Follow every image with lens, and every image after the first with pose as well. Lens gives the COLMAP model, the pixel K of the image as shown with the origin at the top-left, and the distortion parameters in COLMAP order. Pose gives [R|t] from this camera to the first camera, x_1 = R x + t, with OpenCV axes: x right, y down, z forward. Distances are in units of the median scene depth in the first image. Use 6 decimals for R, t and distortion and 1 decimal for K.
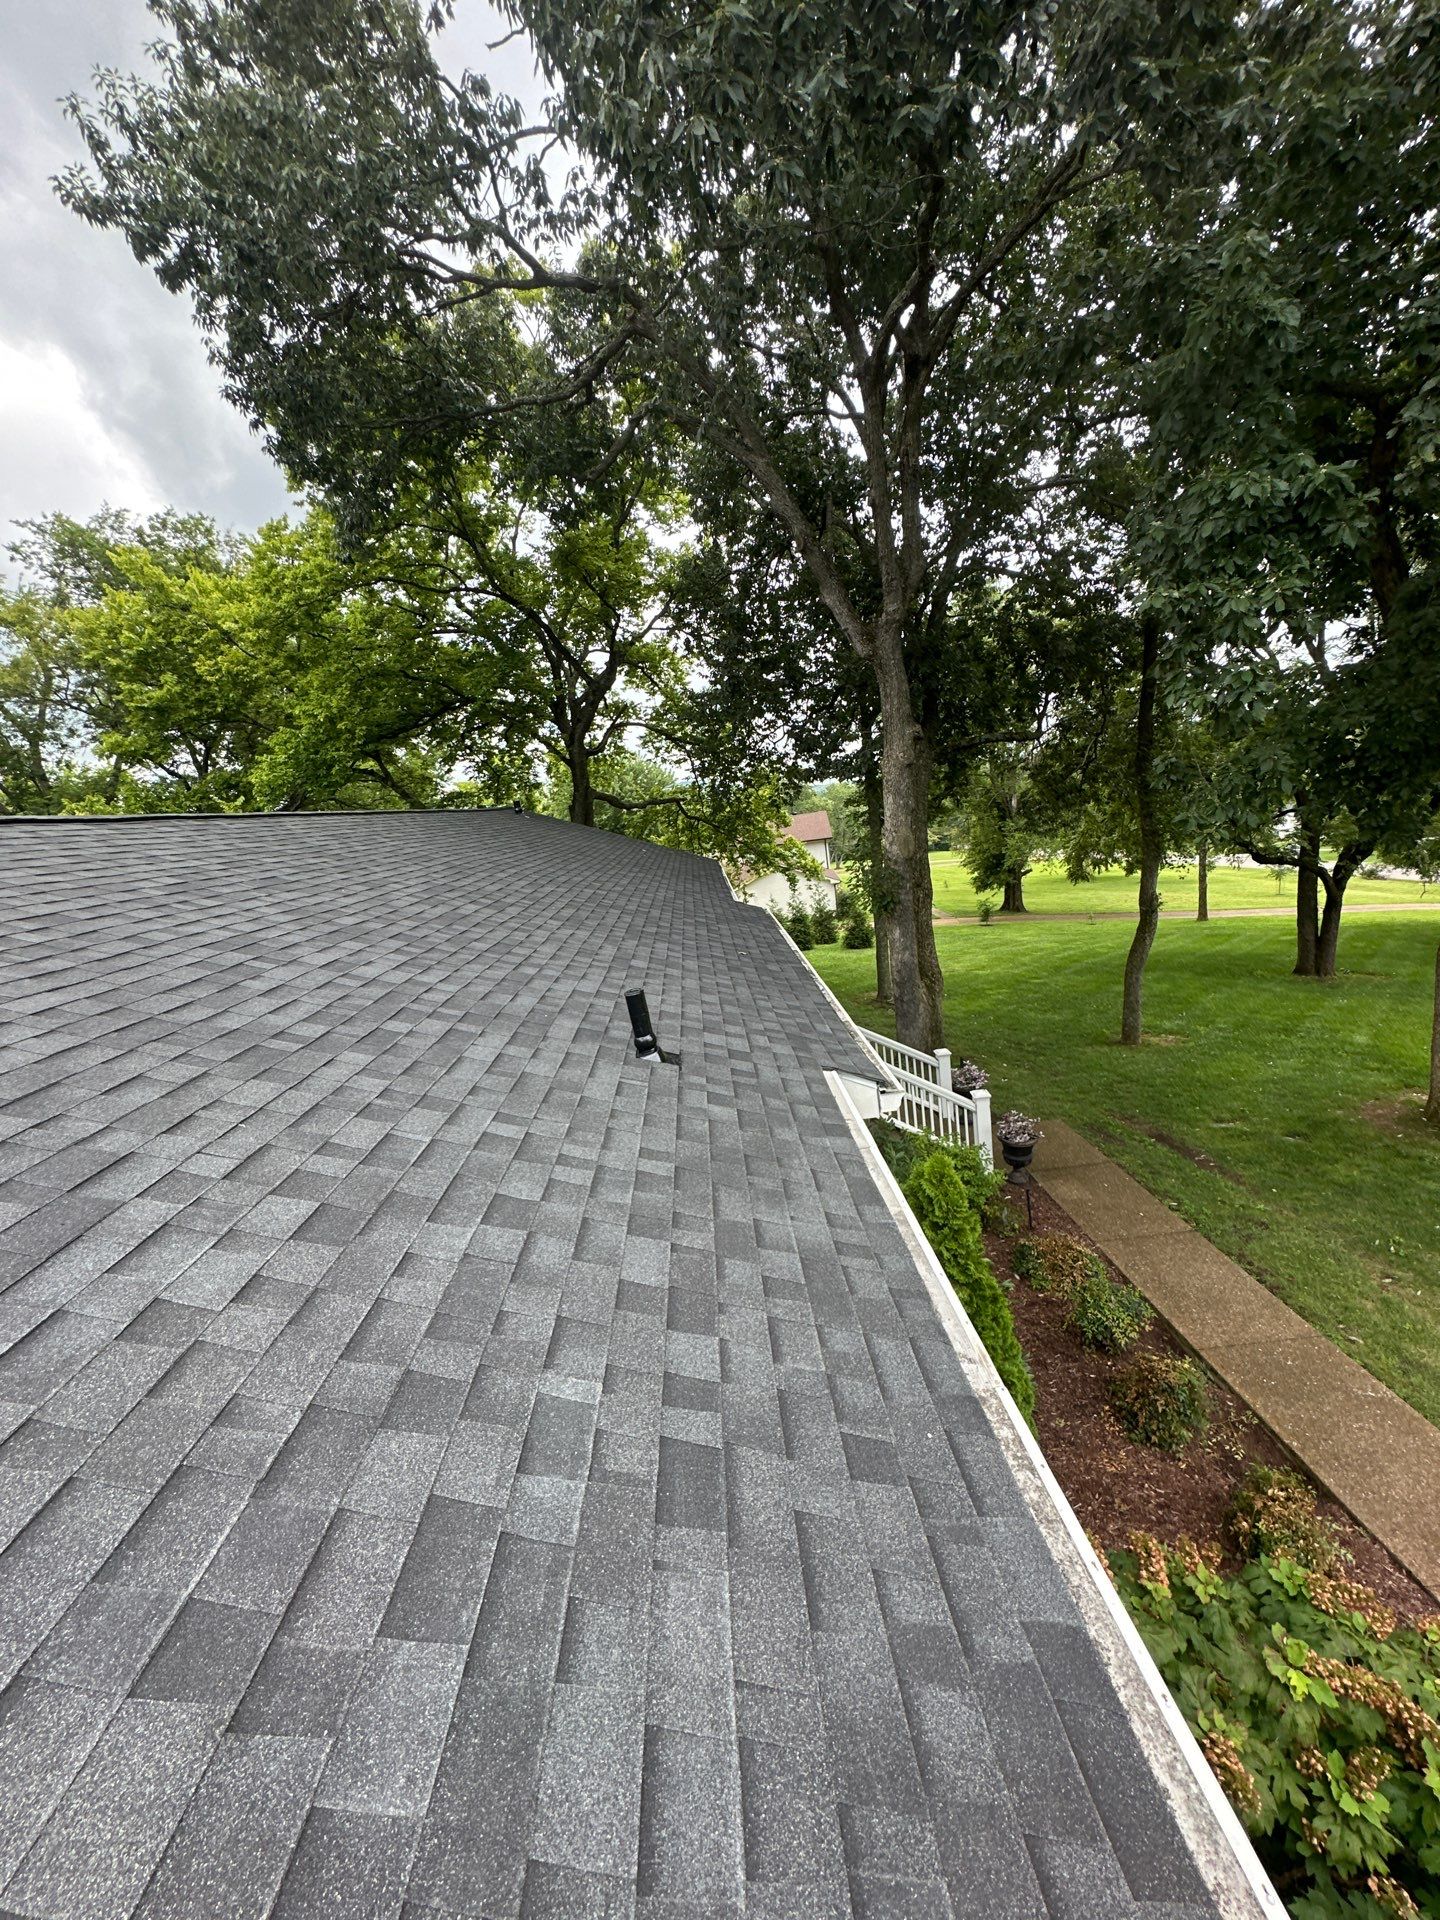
lens RADIAL K [[760.6, 0, 720.3], [0, 760.6, 969.9], [0, 0, 1]] dist [-0.006488, 0.001168]
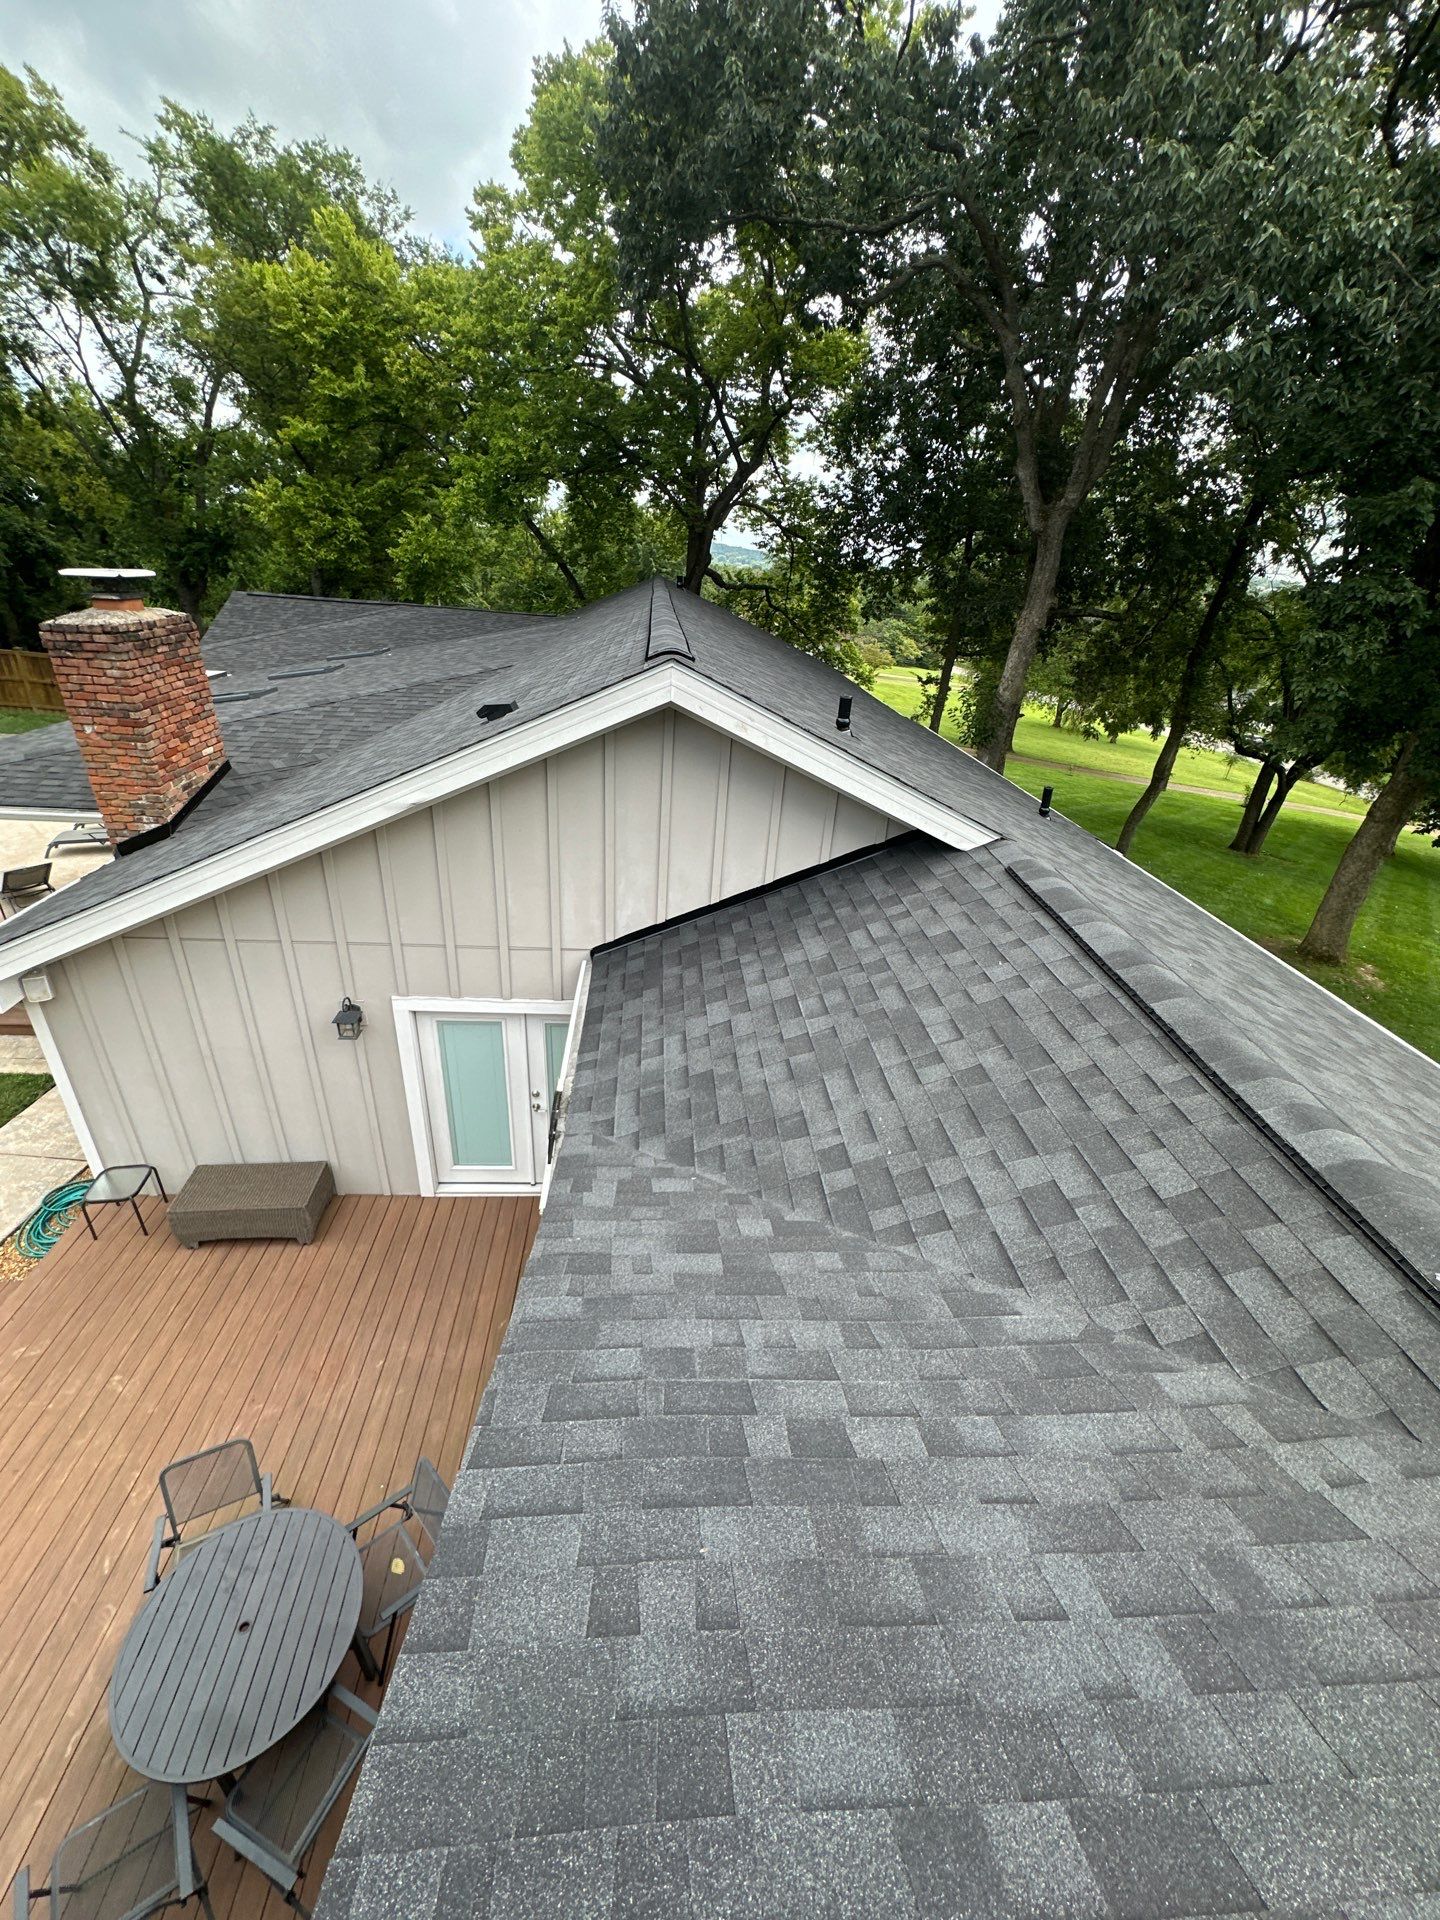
lens RADIAL K [[760.6, 0, 721.6], [0, 760.6, 958.6], [0, 0, 1]] dist [-0.006488, 0.001168]
pose [[0.979662, 0.158460, 0.123096, -0.190434], [-0.185234, 0.950045, 0.251202, 0.019440], [-0.077142, -0.268894, 0.960076, -0.186215]]
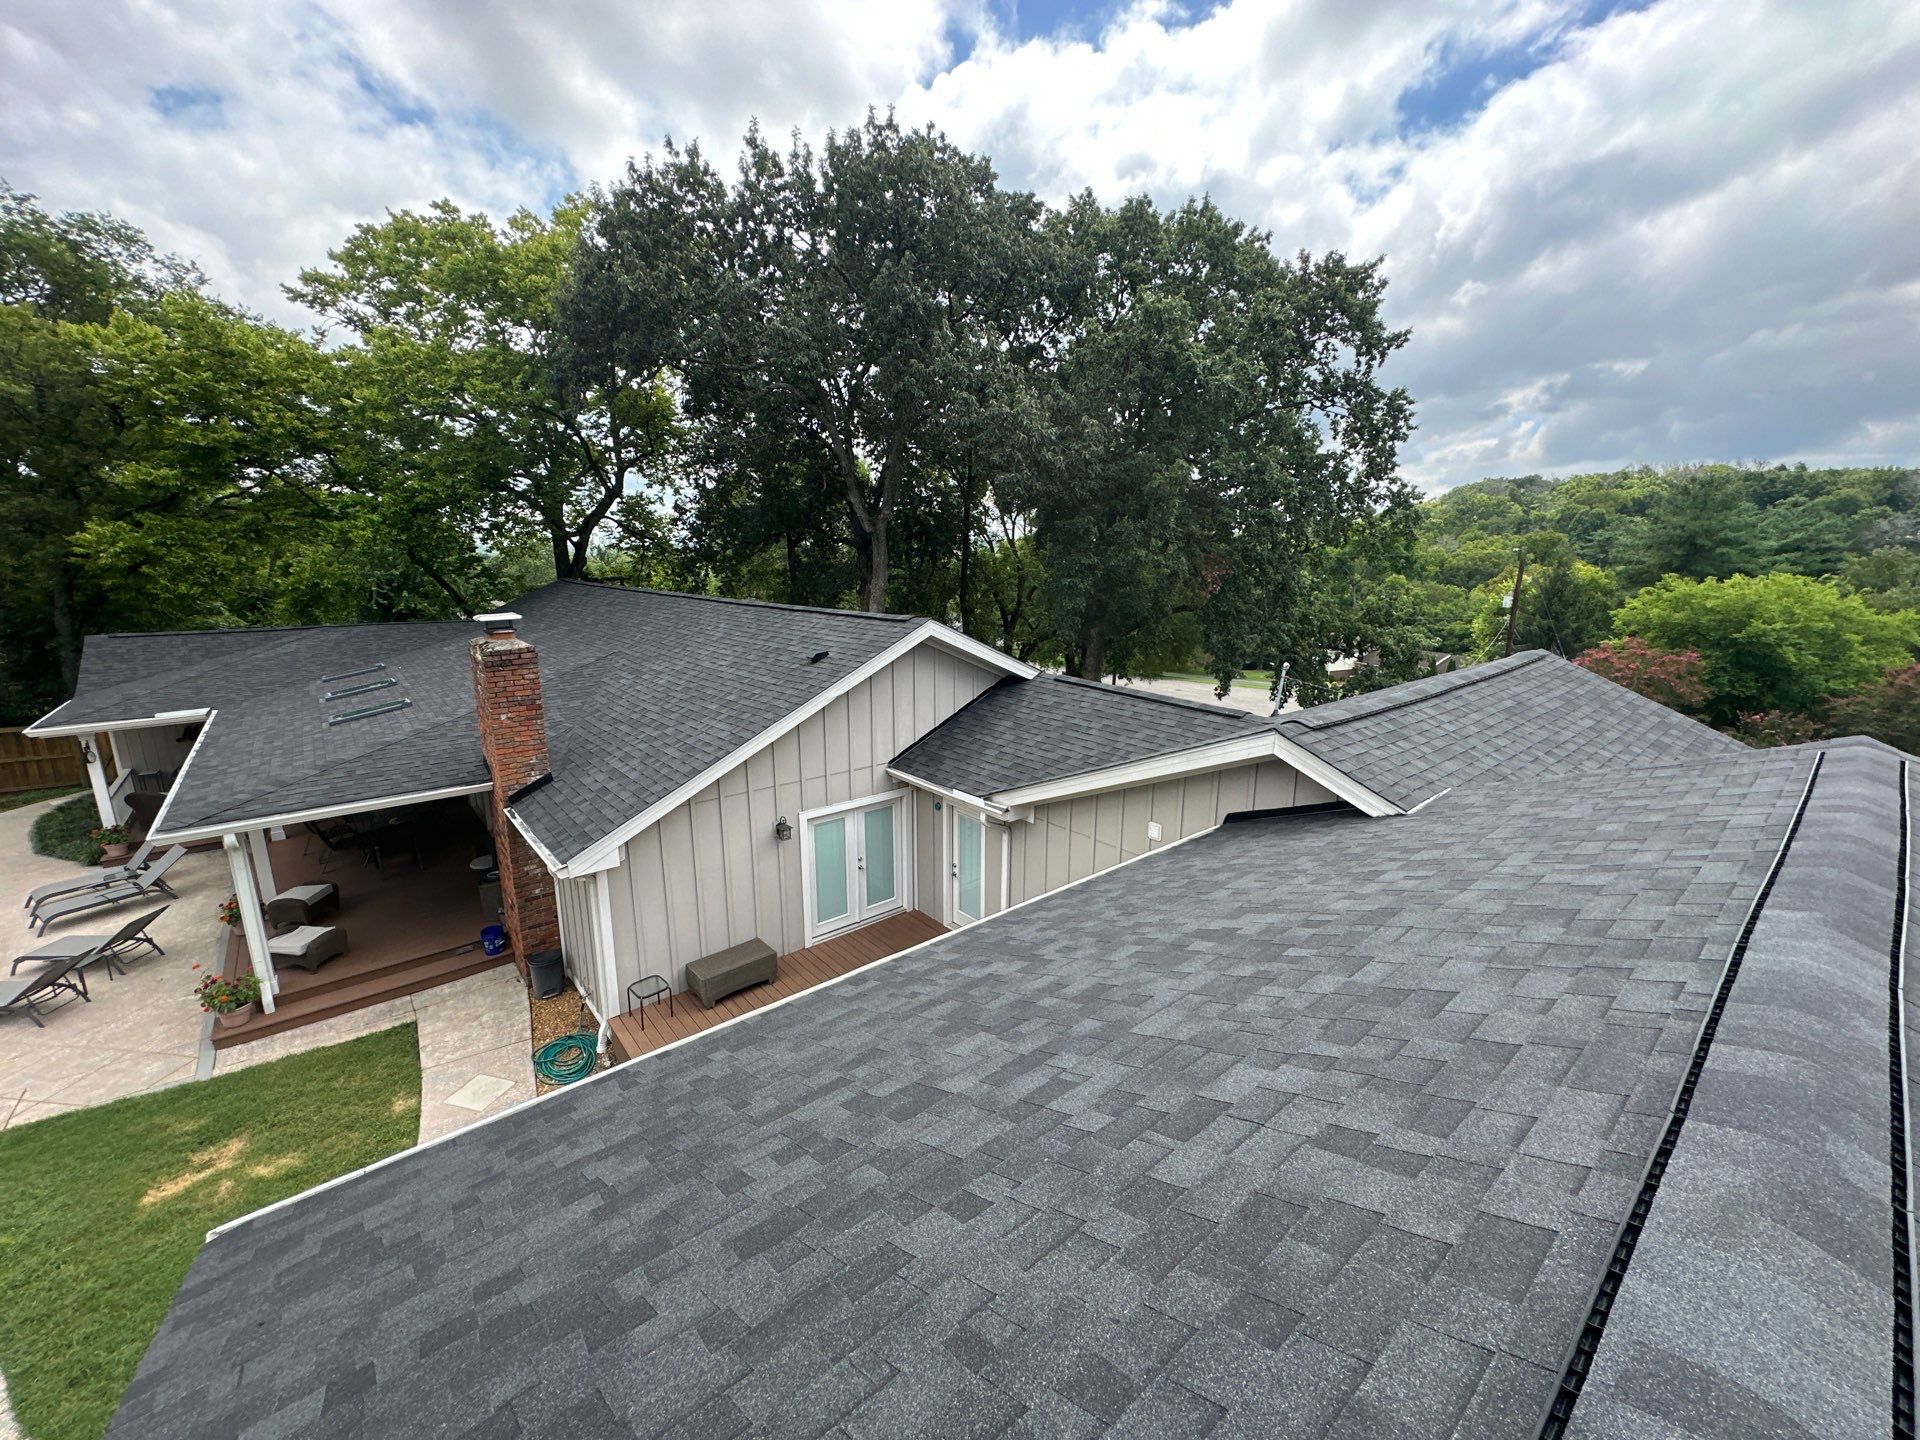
lens RADIAL K [[760.6, 0, 957.3], [0, 760.6, 723.8], [0, 0, 1]] dist [-0.006488, 0.001168]
pose [[0.782881, -0.004523, 0.622155, -0.454240], [0.028719, 0.999170, -0.028874, 0.074100], [-0.621509, 0.040473, 0.782361, -0.343829]]
